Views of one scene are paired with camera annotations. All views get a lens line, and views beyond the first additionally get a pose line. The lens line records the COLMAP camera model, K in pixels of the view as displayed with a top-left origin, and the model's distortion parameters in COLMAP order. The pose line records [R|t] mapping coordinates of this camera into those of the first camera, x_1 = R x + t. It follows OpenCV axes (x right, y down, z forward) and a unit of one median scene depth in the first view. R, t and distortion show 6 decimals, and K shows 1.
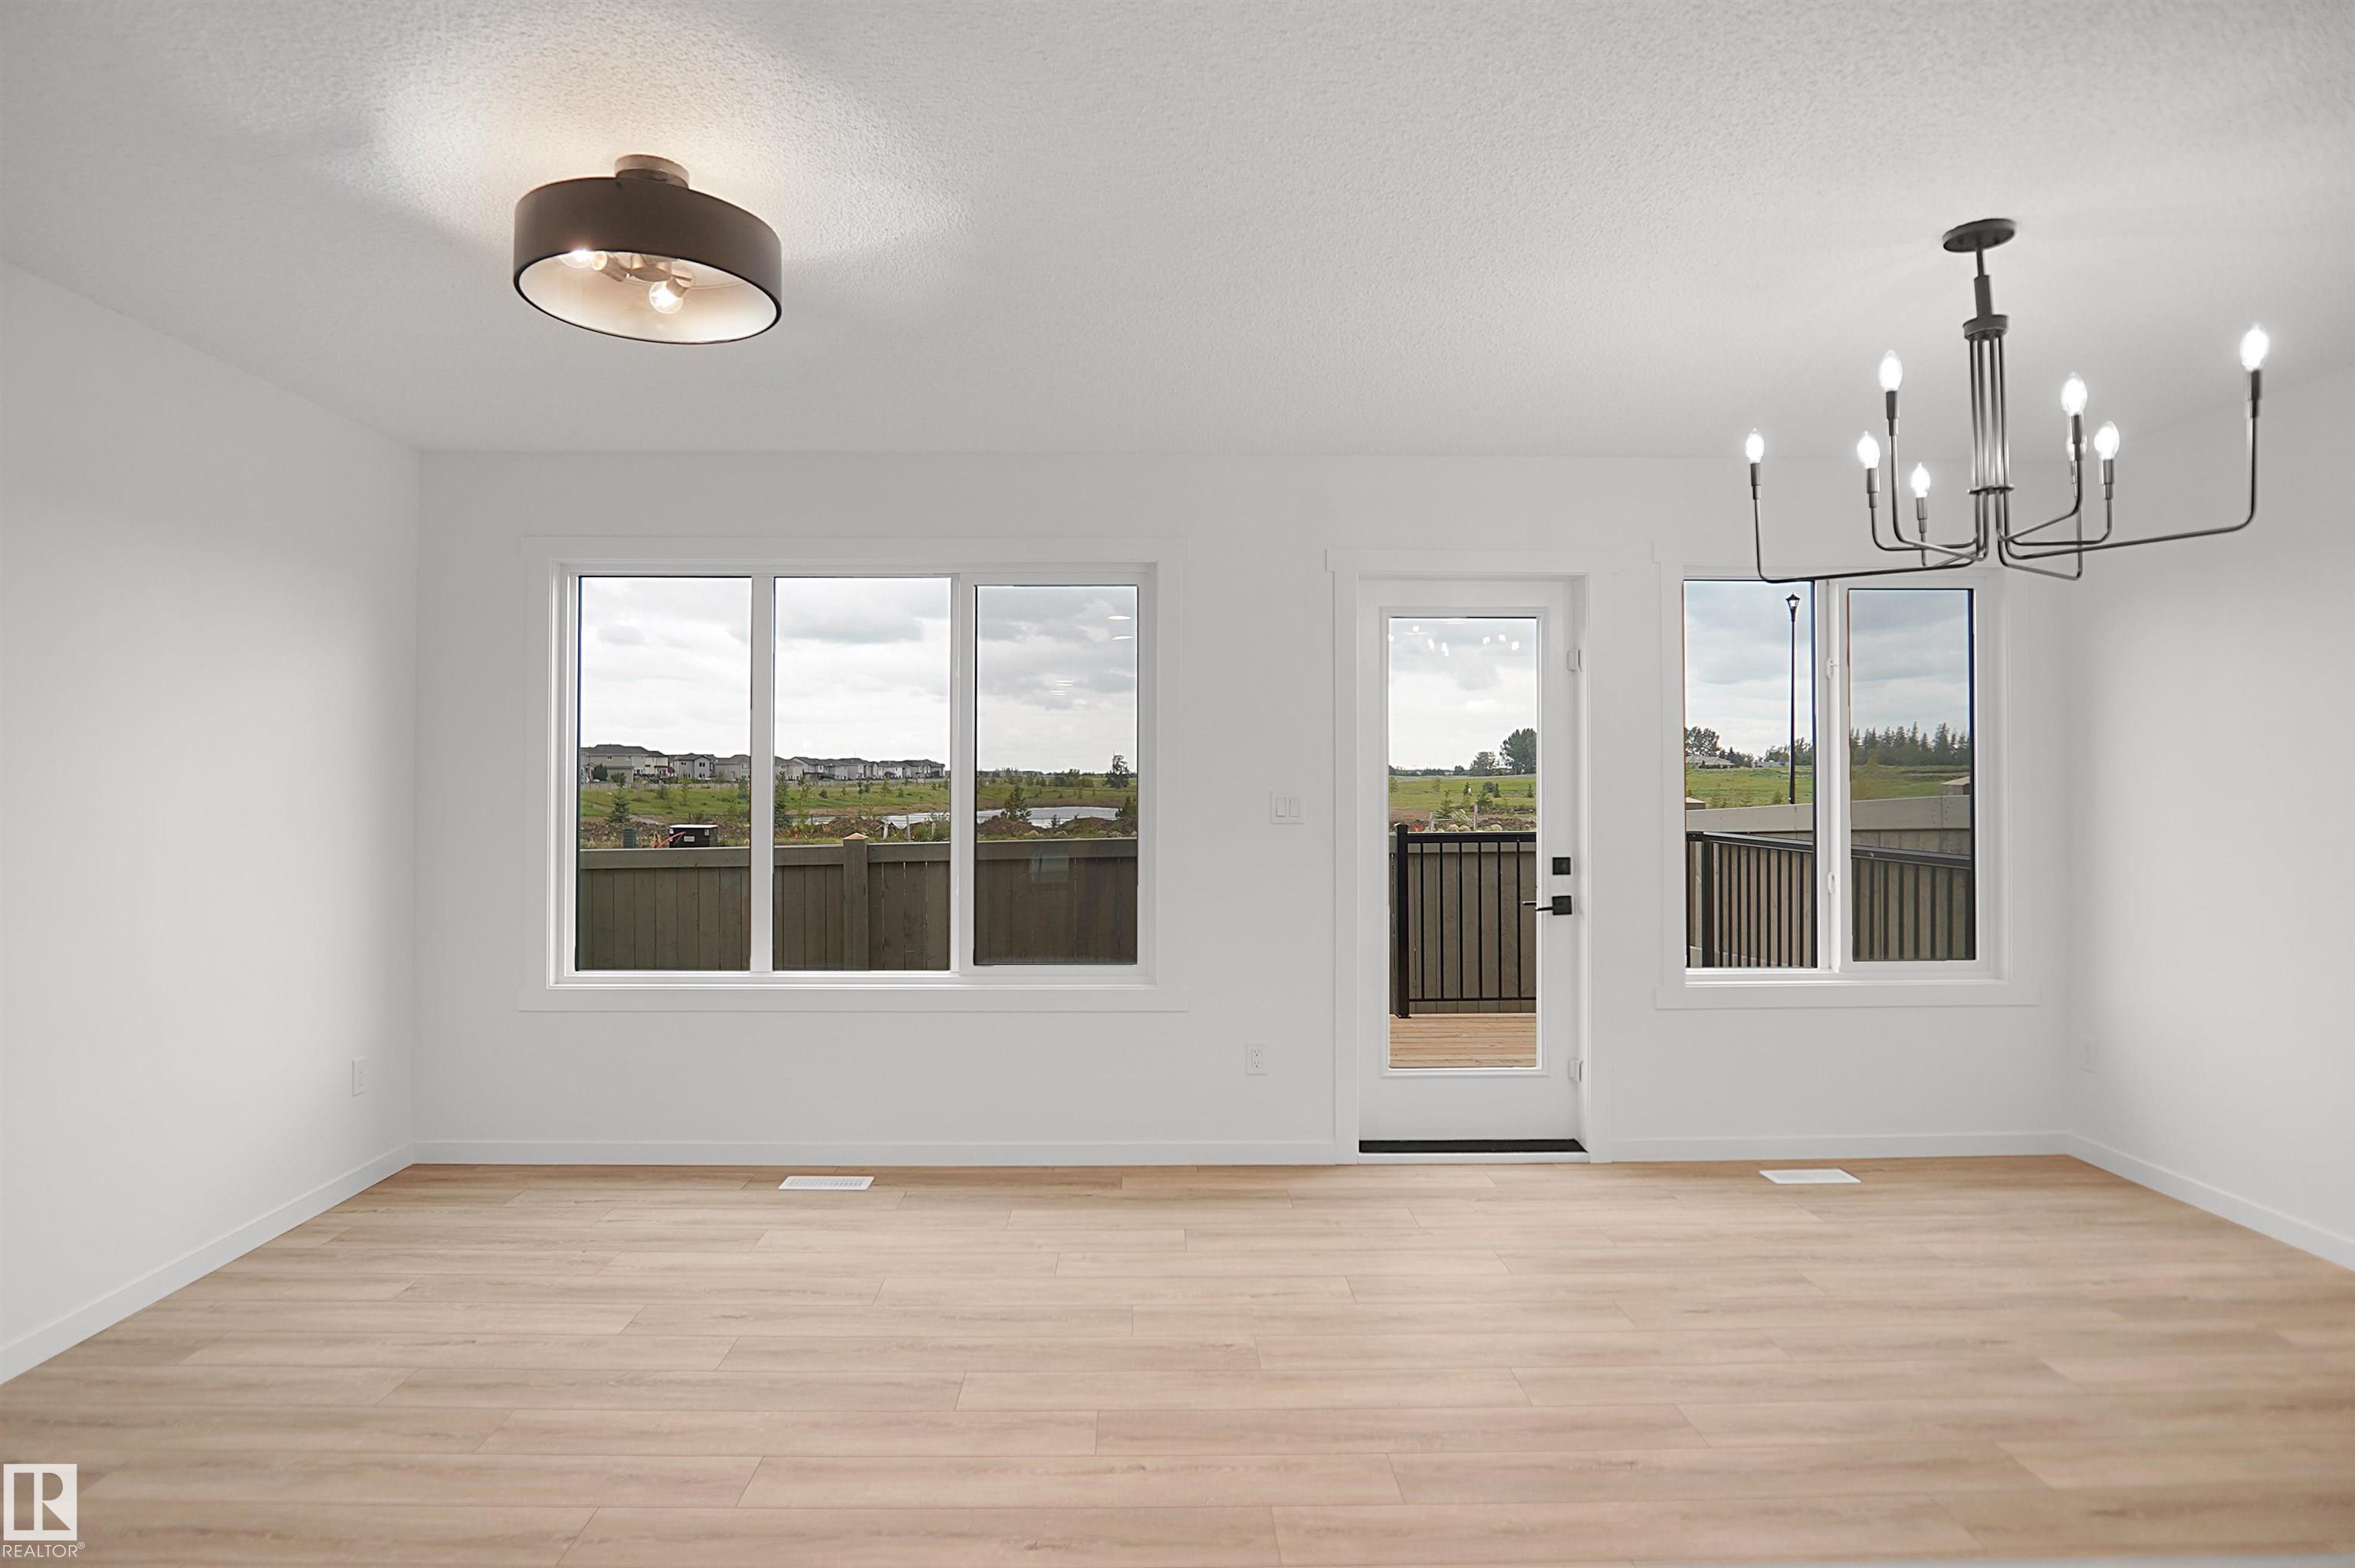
lens RADIAL K [[1290.0, 0, 1178.7], [0, 1290.0, 763.7], [0, 0, 1]] dist [-0.003776, -0.000522]
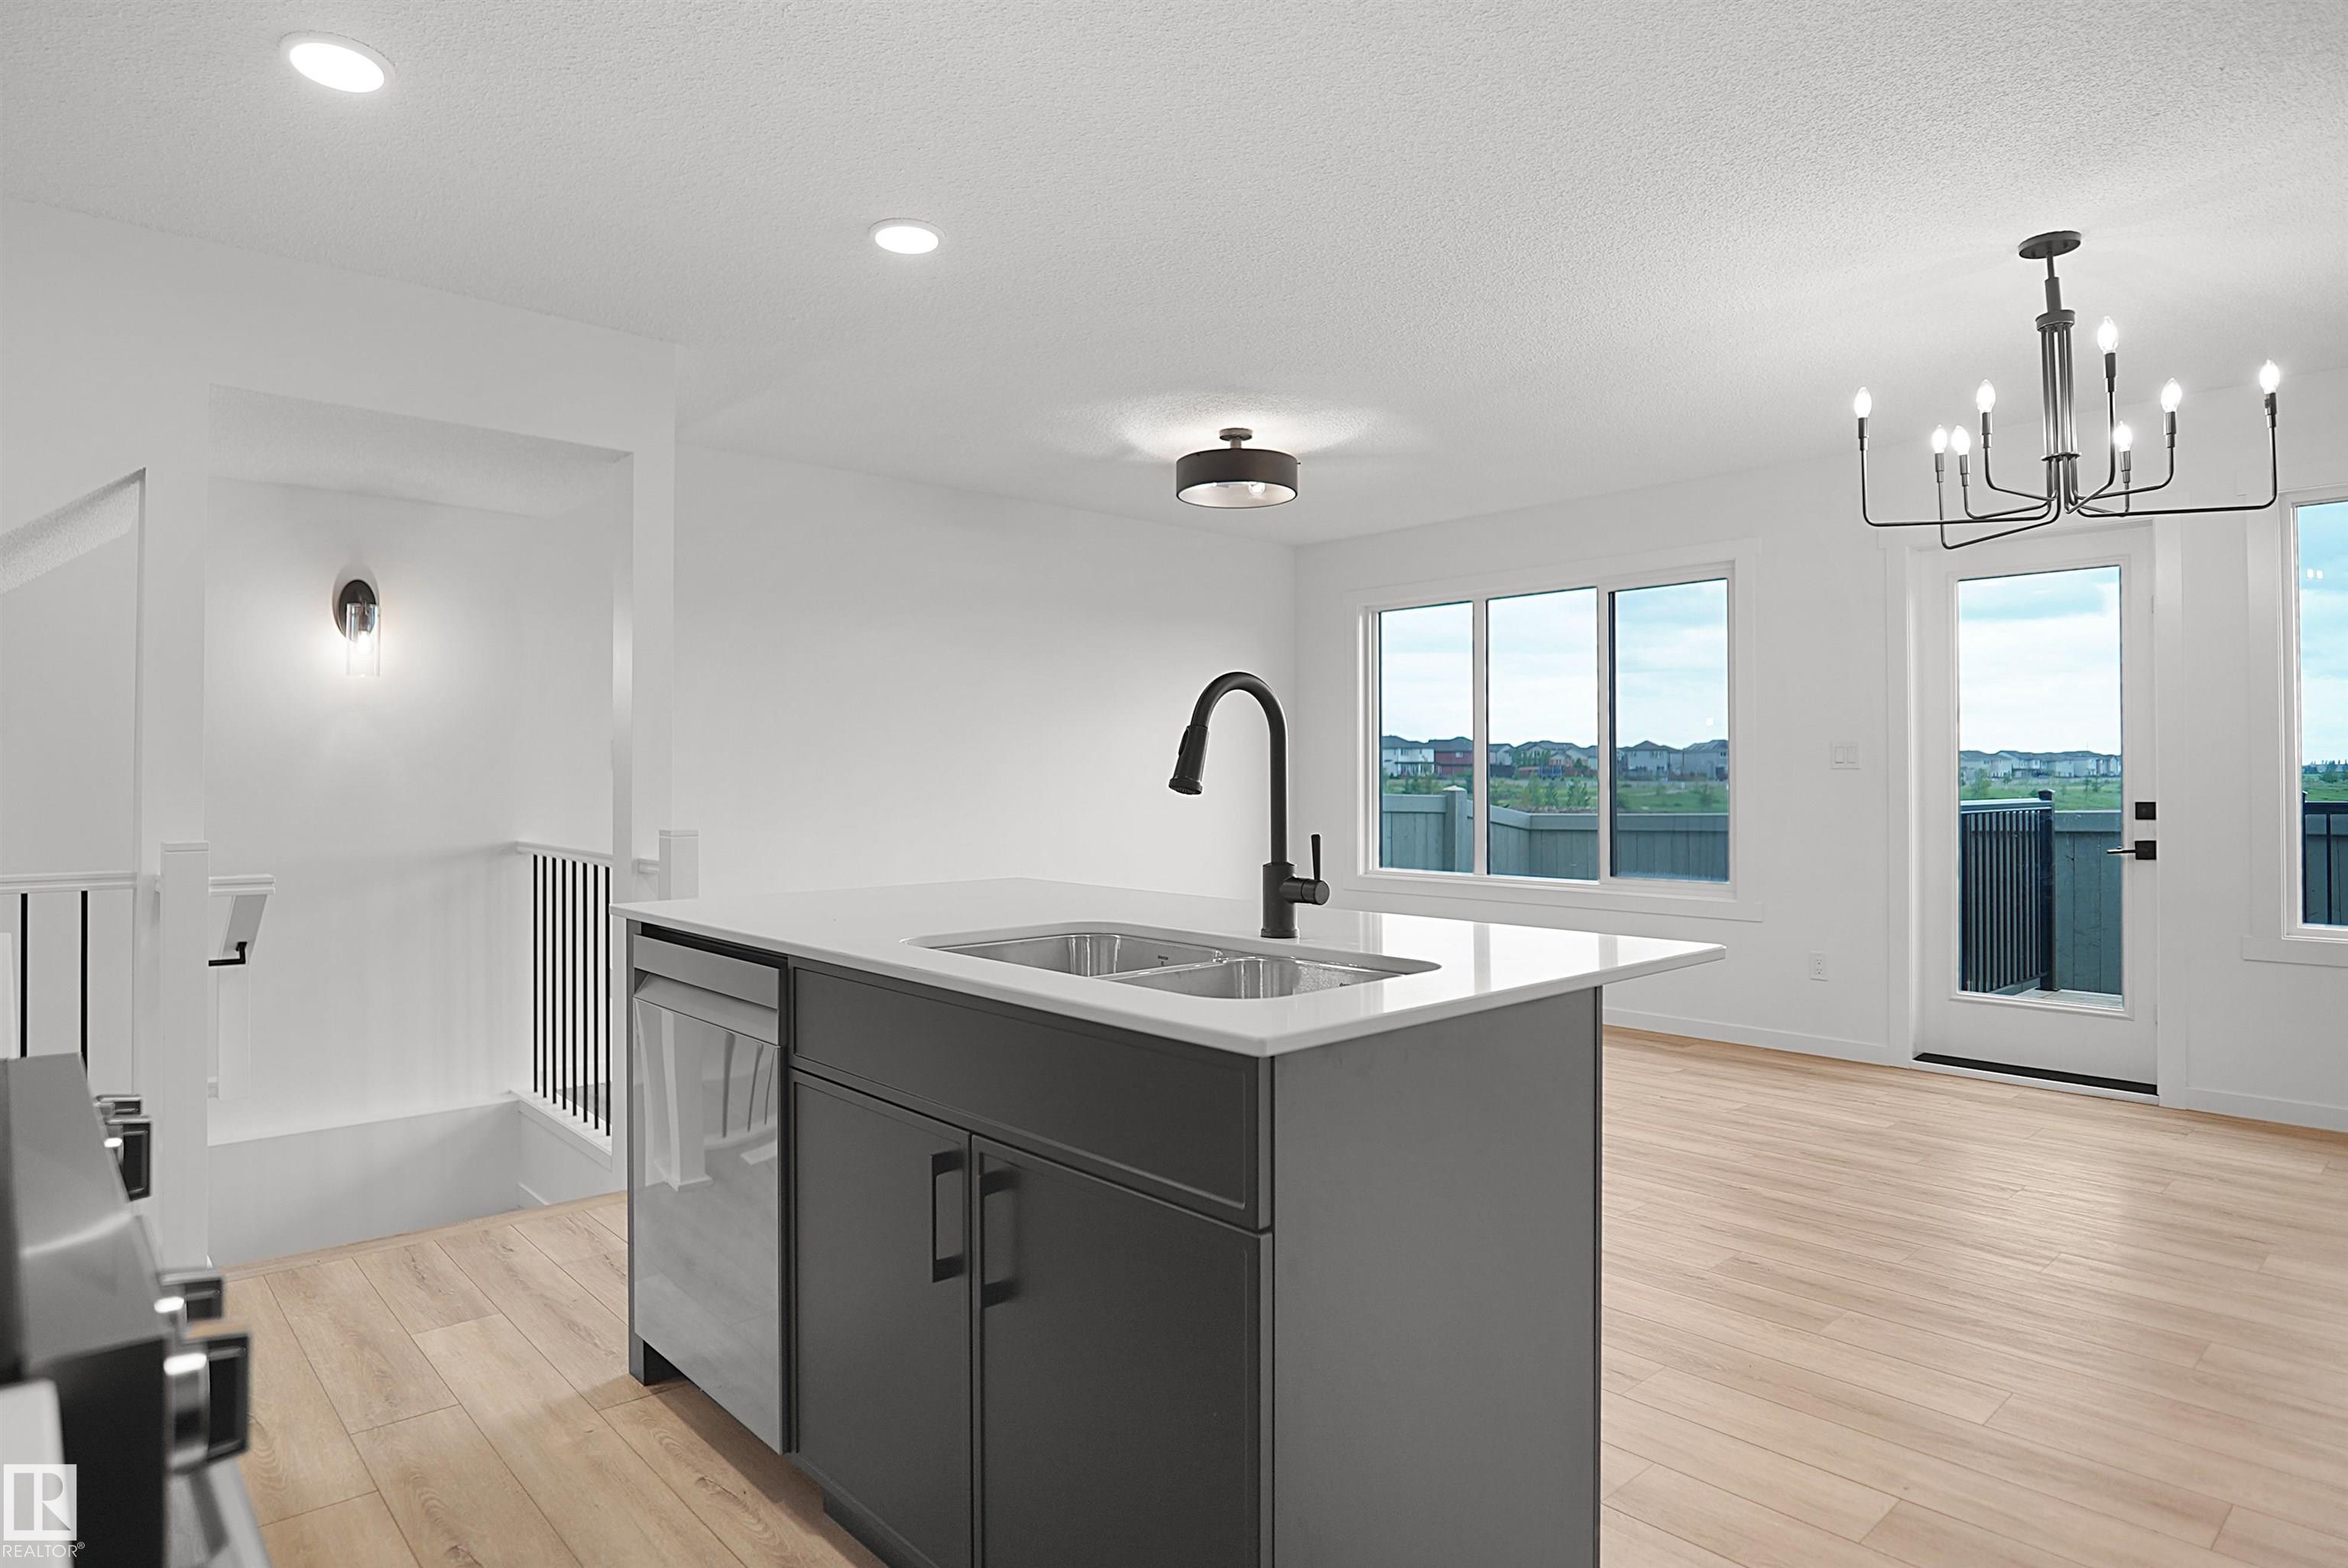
lens RADIAL K [[1286.2, 0, 1175.2], [0, 1286.2, 763.7], [0, 0, 1]] dist [-0.003776, -0.000522]
pose [[0.668702, -0.009507, -0.743470, 0.537623], [0.012218, 0.999924, -0.001797, 0.035710], [0.743430, -0.007883, 0.668767, -0.226265]]
